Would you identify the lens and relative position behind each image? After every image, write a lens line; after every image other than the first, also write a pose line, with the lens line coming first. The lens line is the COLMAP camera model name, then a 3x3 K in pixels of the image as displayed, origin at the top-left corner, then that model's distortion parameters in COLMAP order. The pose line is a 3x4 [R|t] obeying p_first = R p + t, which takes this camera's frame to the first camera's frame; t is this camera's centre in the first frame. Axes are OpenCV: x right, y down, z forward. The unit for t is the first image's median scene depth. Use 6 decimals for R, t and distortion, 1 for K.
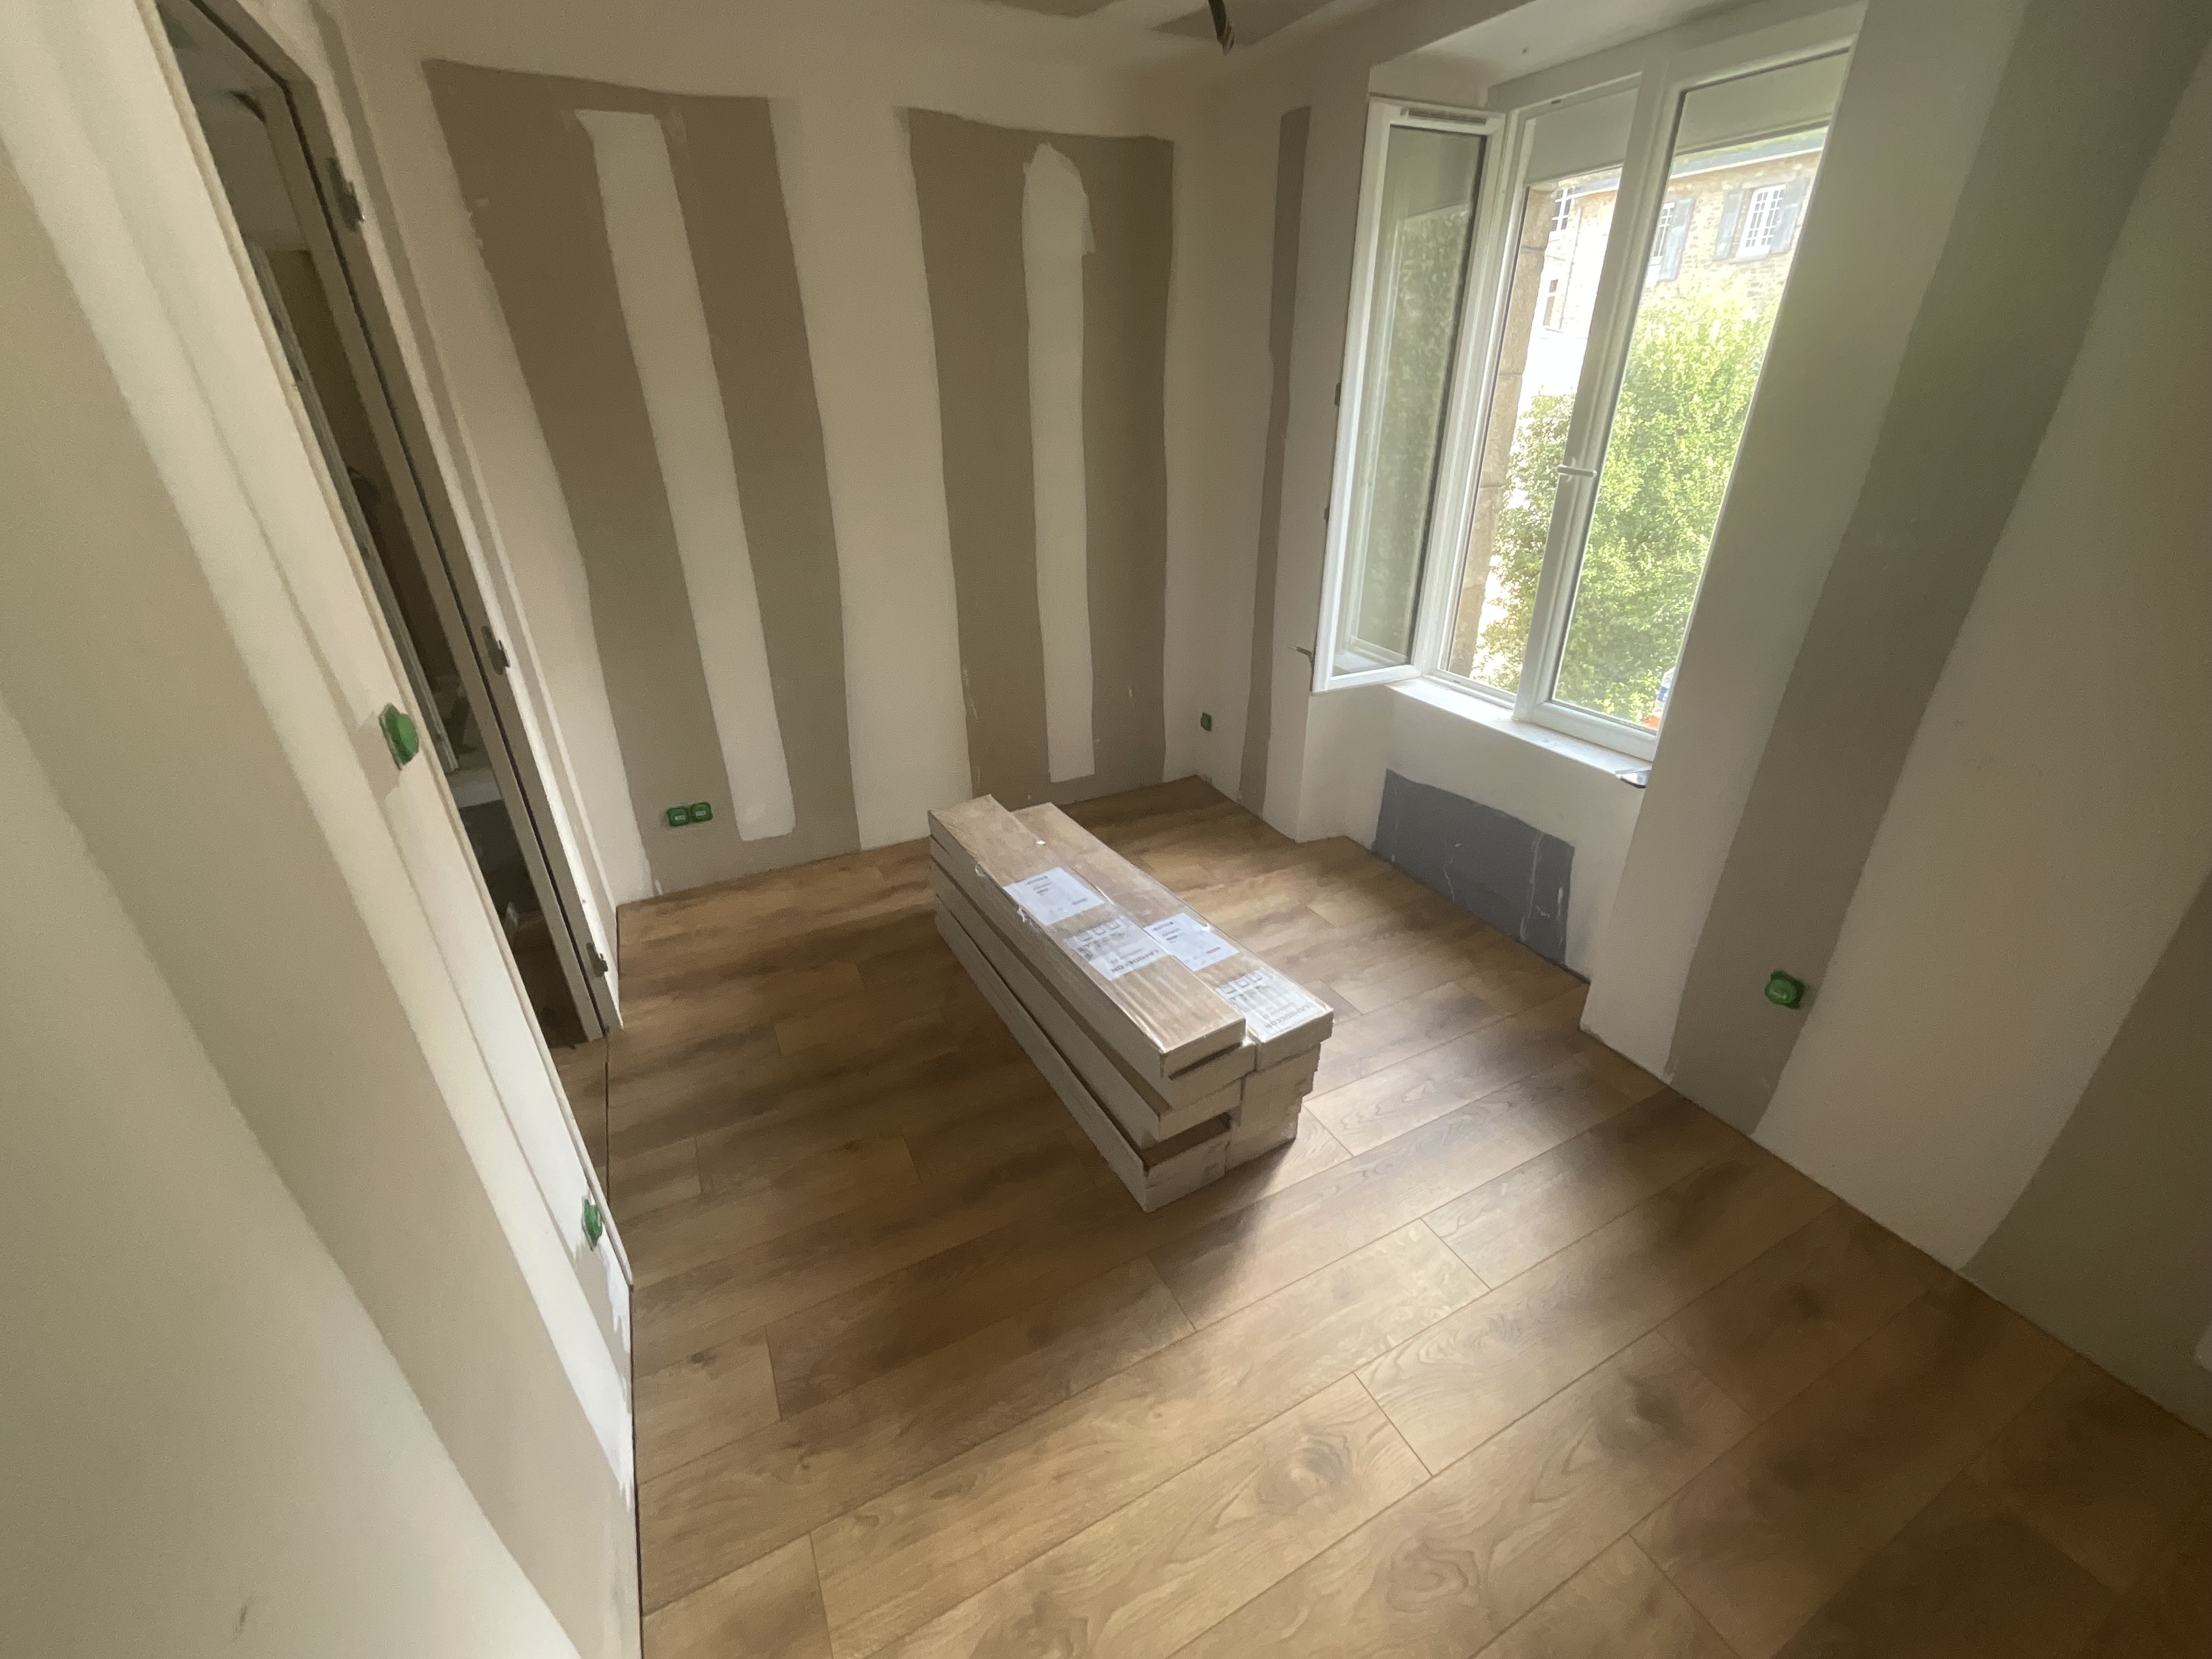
lens RADIAL K [[887.5, 0, 1106.0], [0, 887.5, 829.5], [0, 0, 1]] dist [-0.000549, -0.000036]
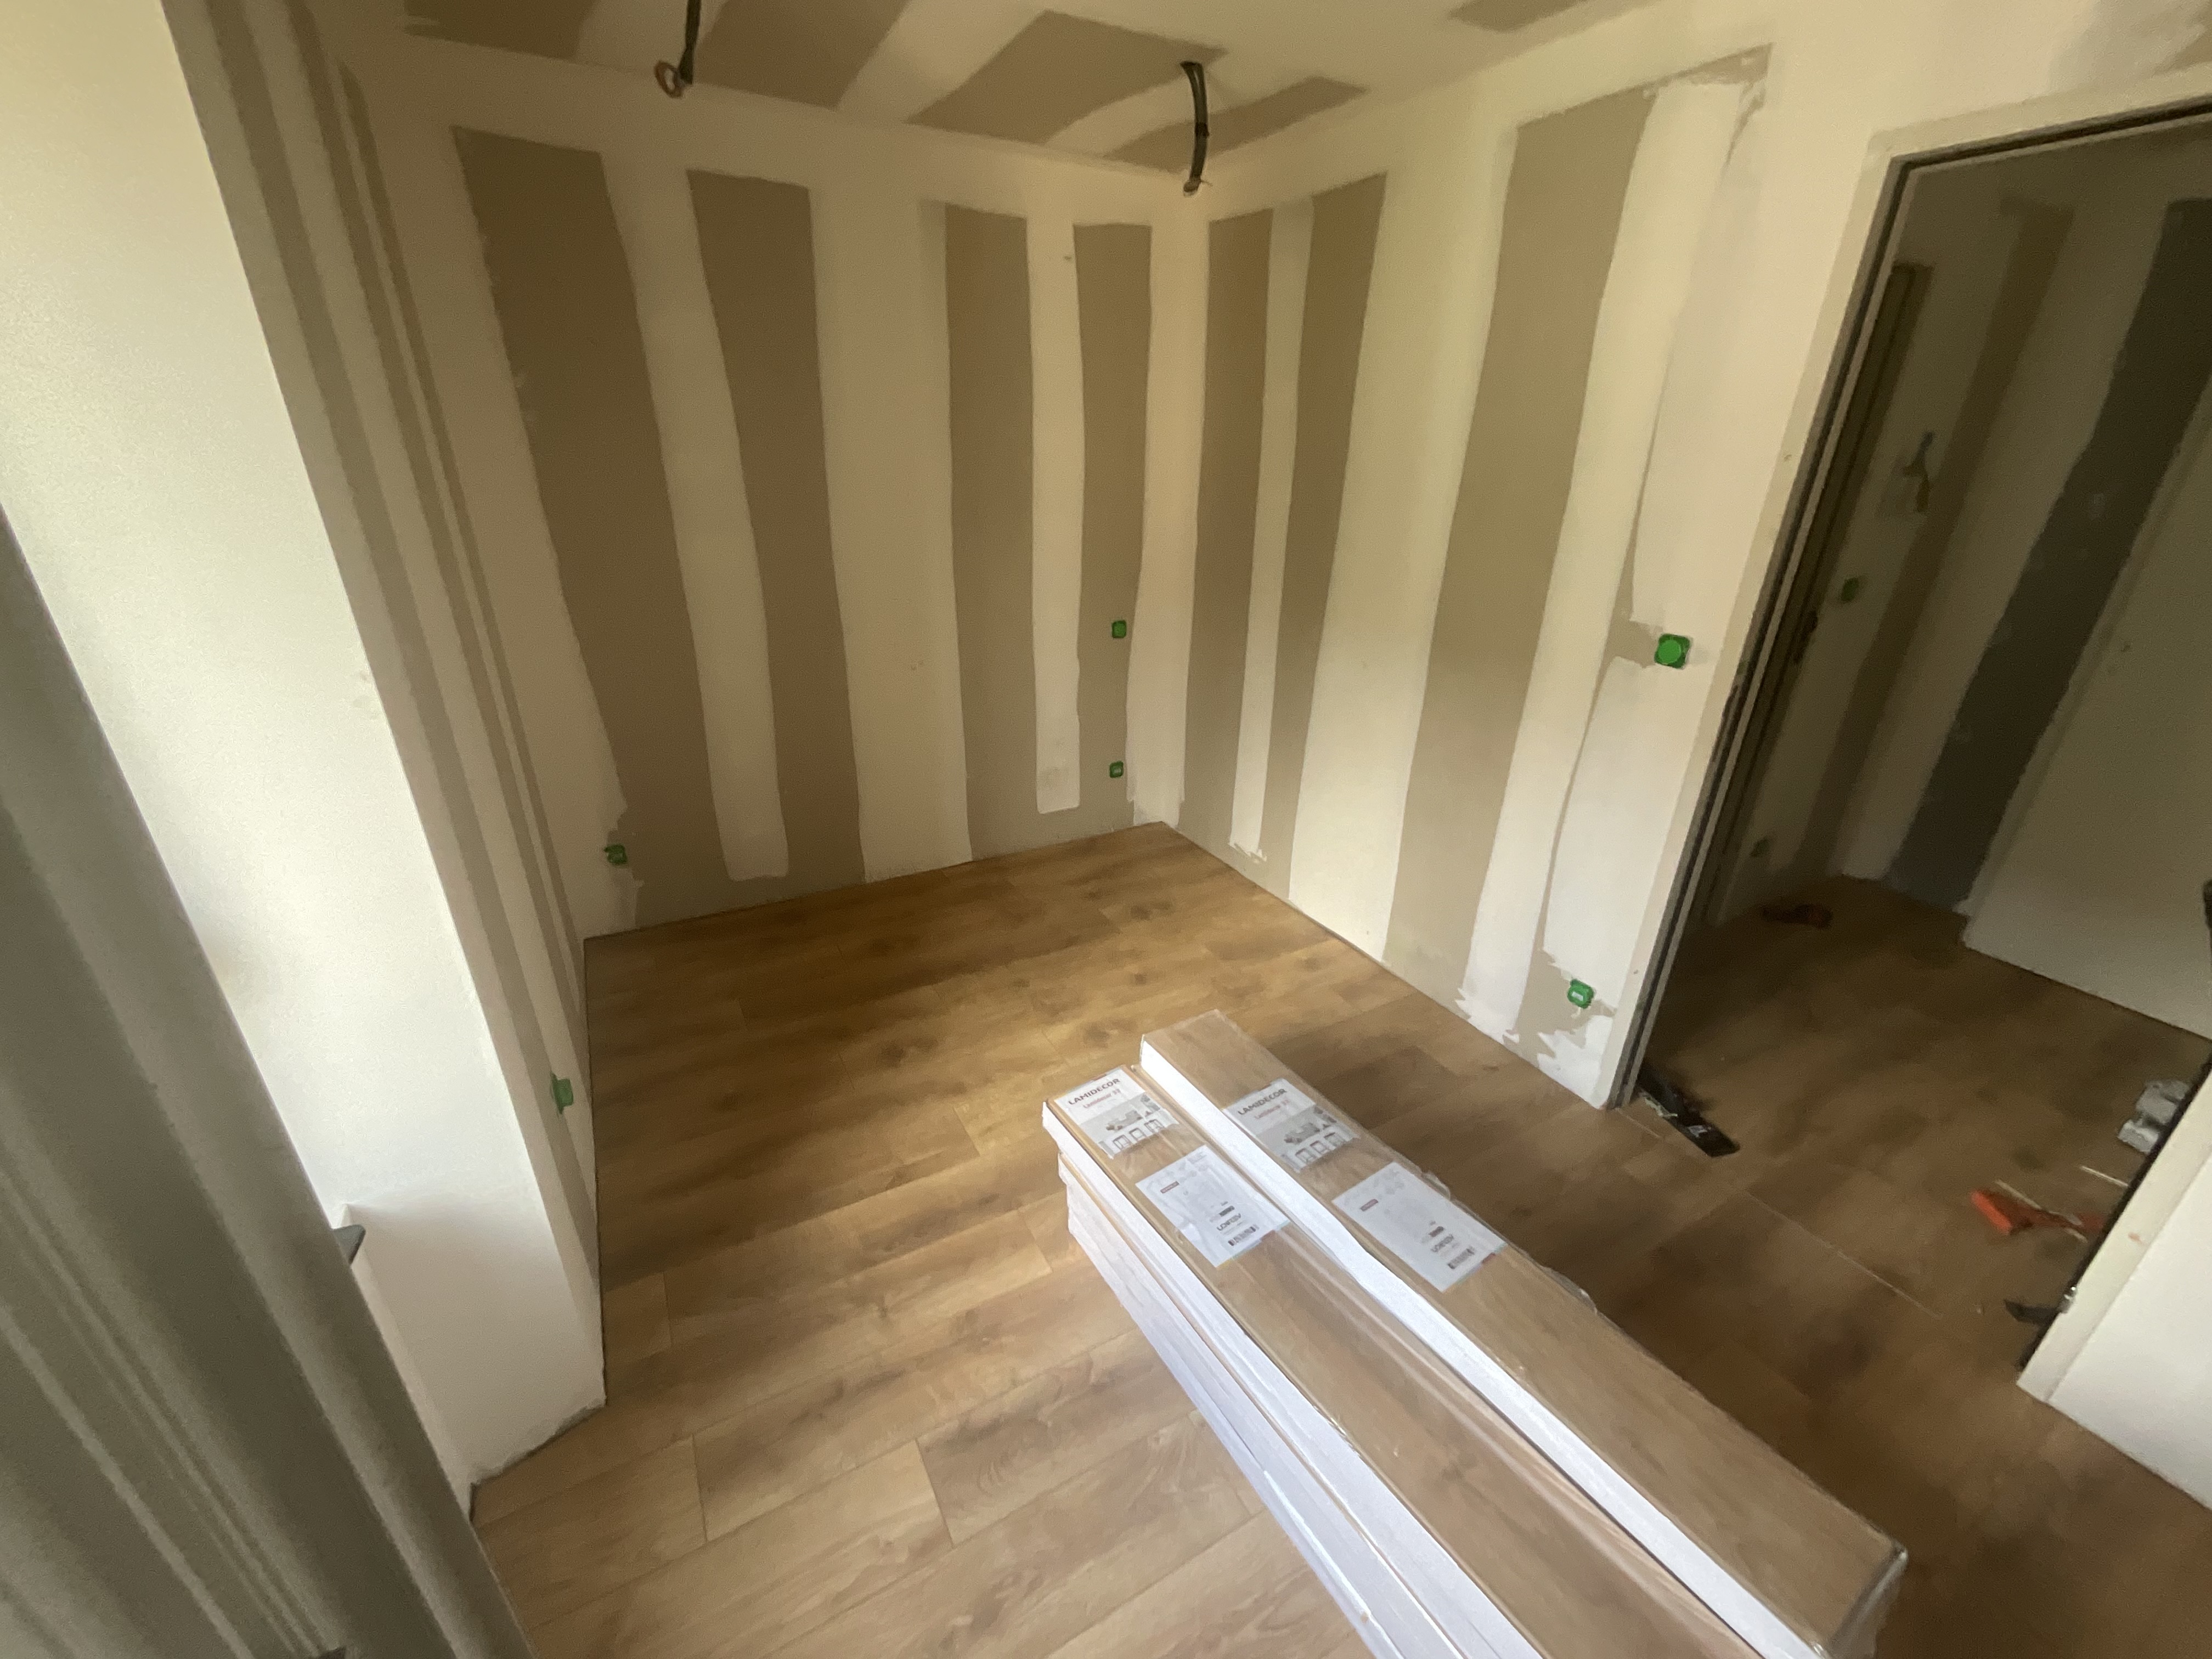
lens RADIAL K [[887.5, 0, 1106.0], [0, 887.5, 829.5], [0, 0, 1]] dist [-0.000549, -0.000036]
pose [[-0.999248, 0.016572, -0.035067, 0.215114], [-0.016517, 0.636235, 0.771319, -0.700127], [0.035094, 0.771318, -0.635482, 1.359282]]
